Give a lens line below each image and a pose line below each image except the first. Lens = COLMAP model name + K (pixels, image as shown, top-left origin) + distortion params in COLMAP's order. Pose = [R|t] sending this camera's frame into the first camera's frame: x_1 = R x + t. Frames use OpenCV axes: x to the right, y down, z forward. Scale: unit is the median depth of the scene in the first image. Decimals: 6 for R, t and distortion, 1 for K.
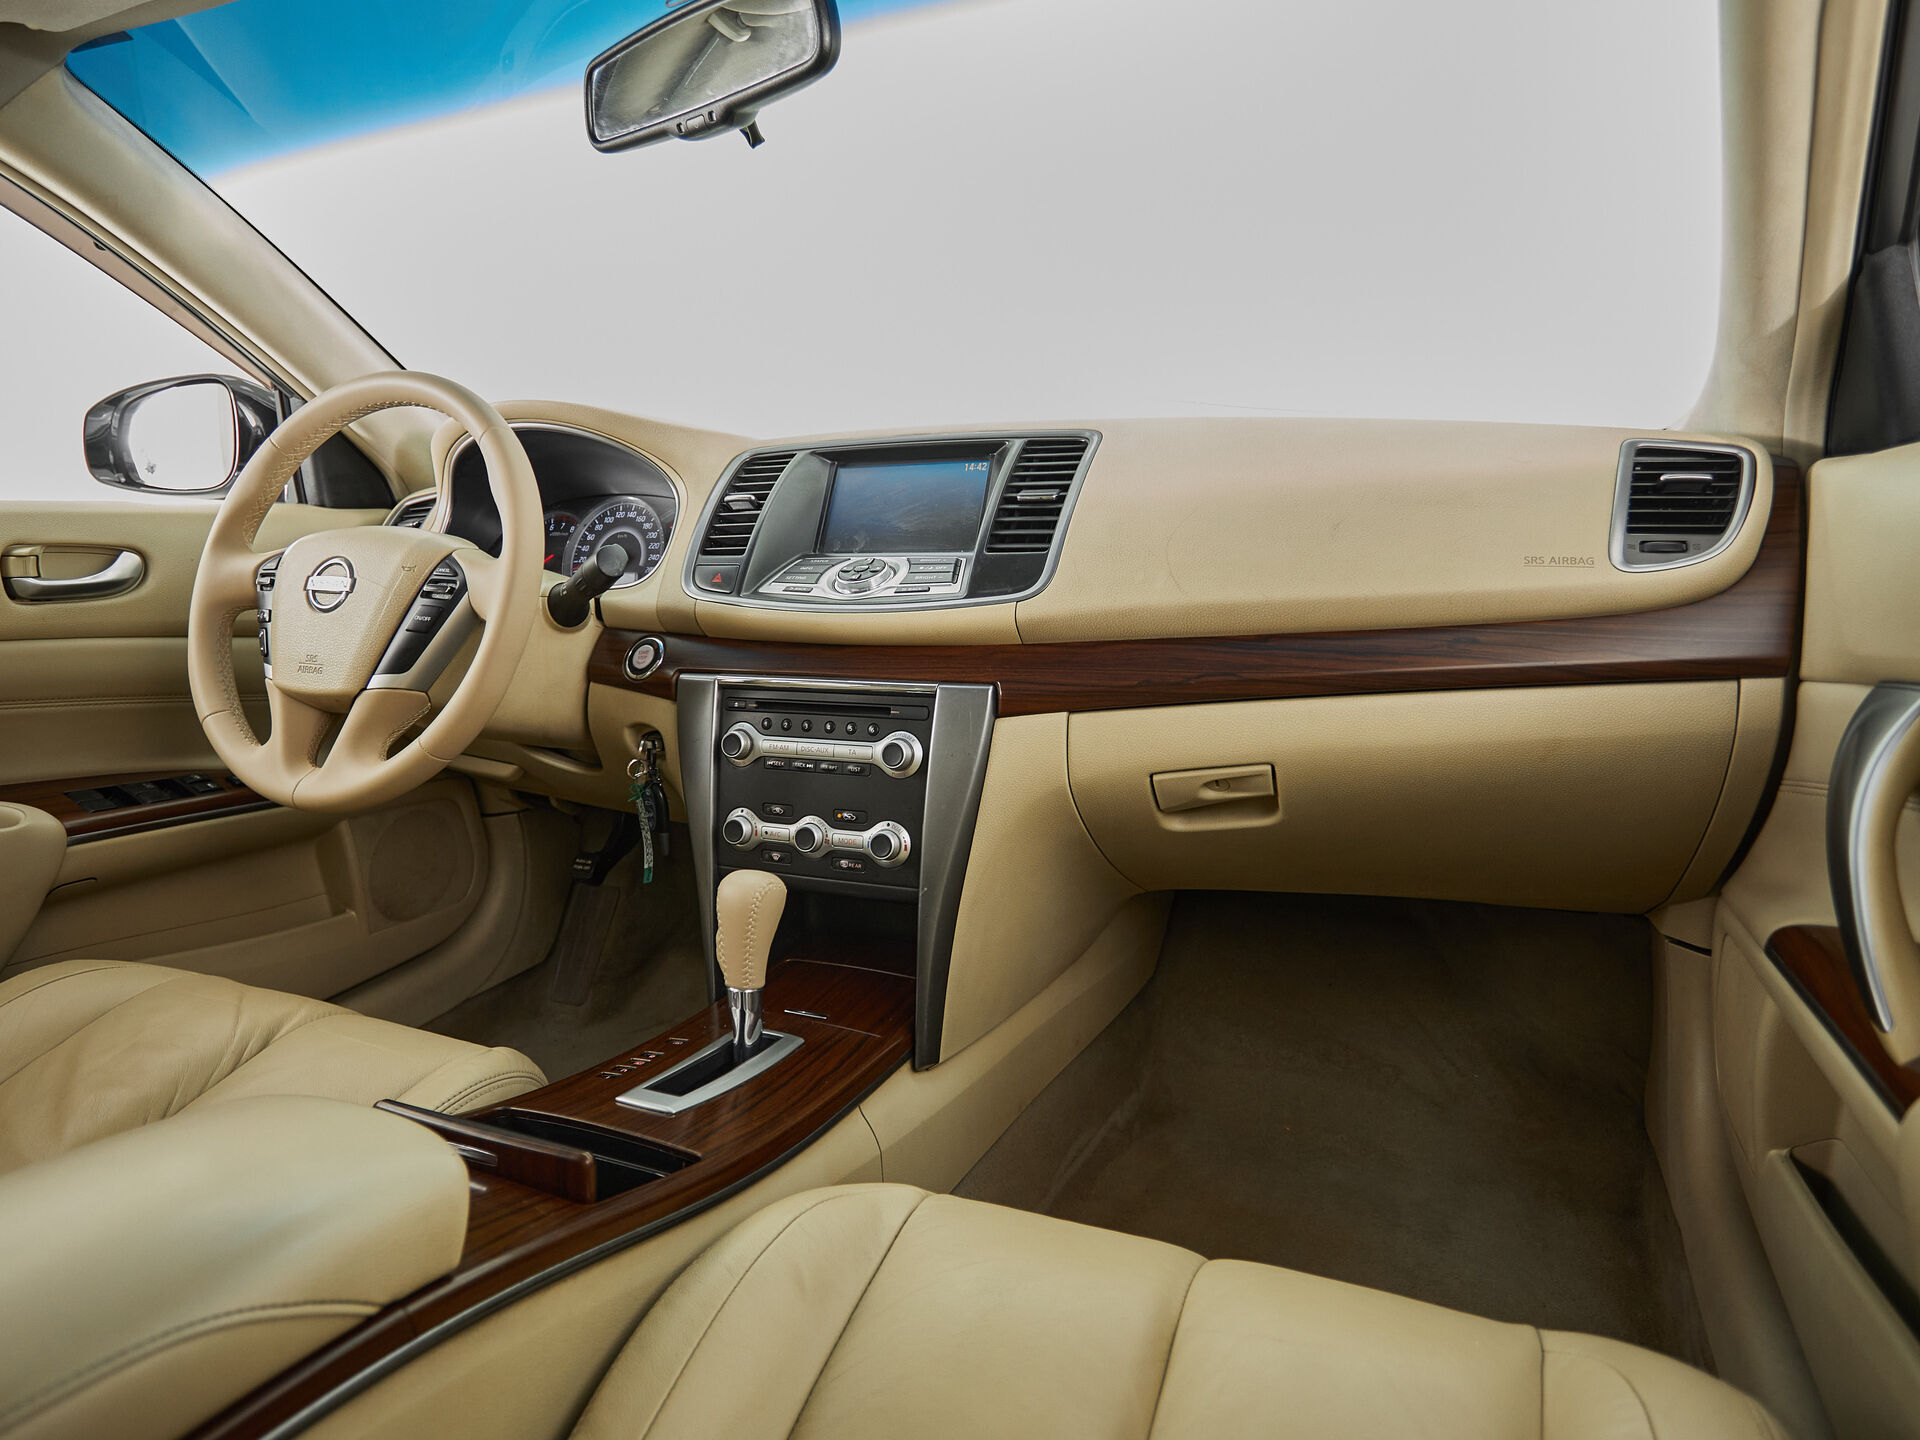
lens RADIAL K [[1113.7, 0, 941.0], [0, 1113.7, 714.3], [0, 0, 1]] dist [0.001089, -0.000160]
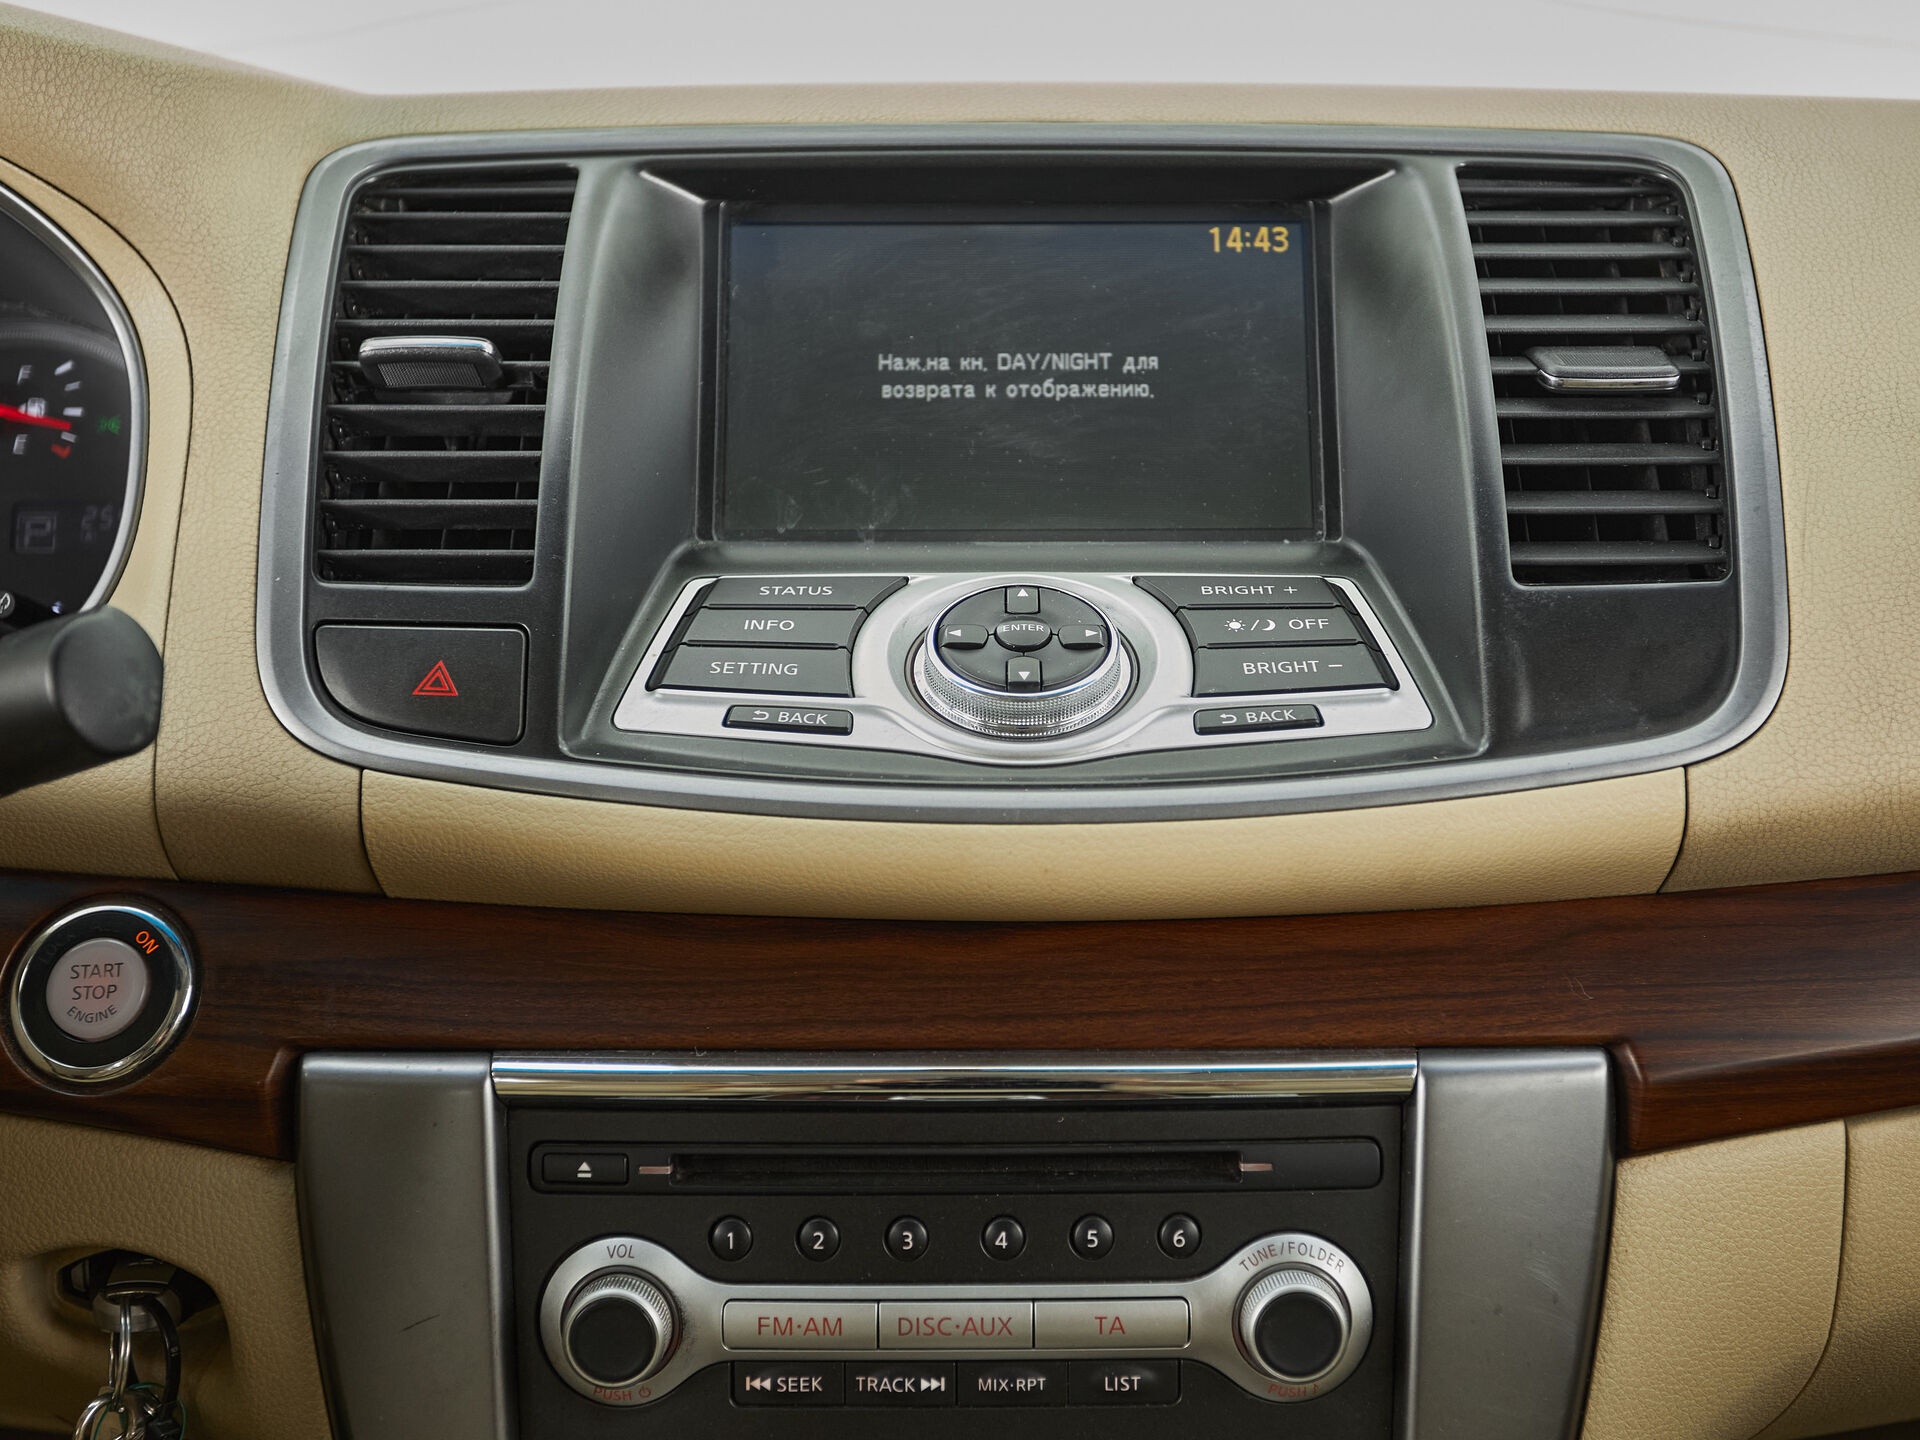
lens RADIAL K [[2530.1, 0, 978.5], [0, 2530.1, 711.7], [0, 0, 1]] dist [0.022056, 0.062175]
pose [[0.914864, -0.073302, 0.397053, -0.335452], [0.049277, 0.996302, 0.070392, -0.157692], [-0.400744, -0.044834, 0.915092, 0.430033]]
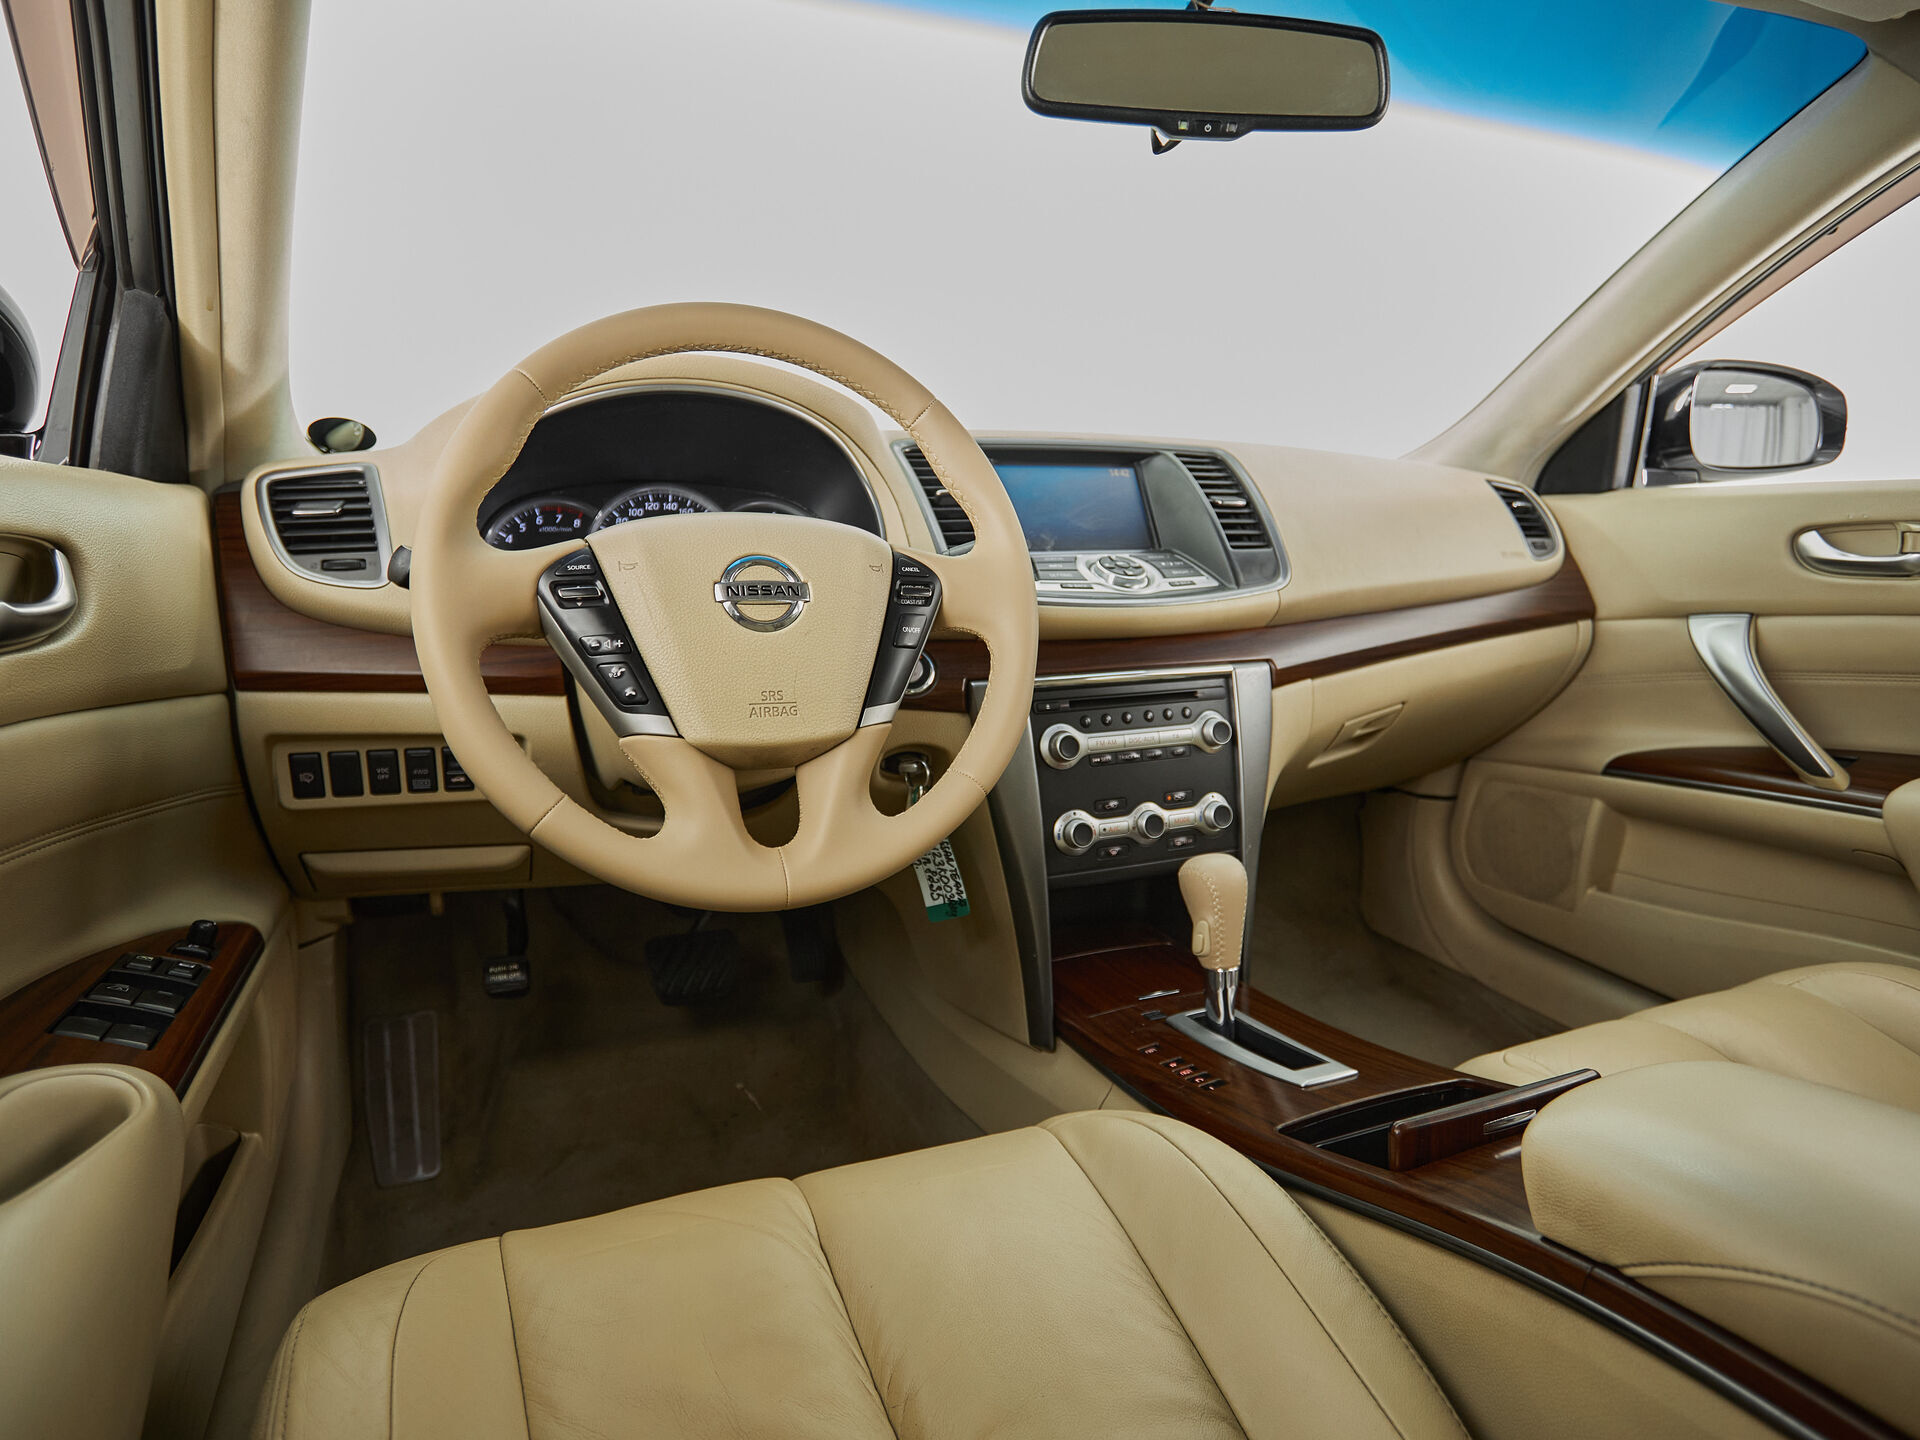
lens RADIAL K [[1095.3, 0, 923.4], [0, 1095.3, 701.1], [0, 0, 1]] dist [-0.006146, -0.000350]
pose [[0.696466, -0.097144, 0.710983, -0.953764], [0.110586, 0.993488, 0.027416, -0.052883], [-0.709017, 0.059530, 0.702674, 0.418817]]
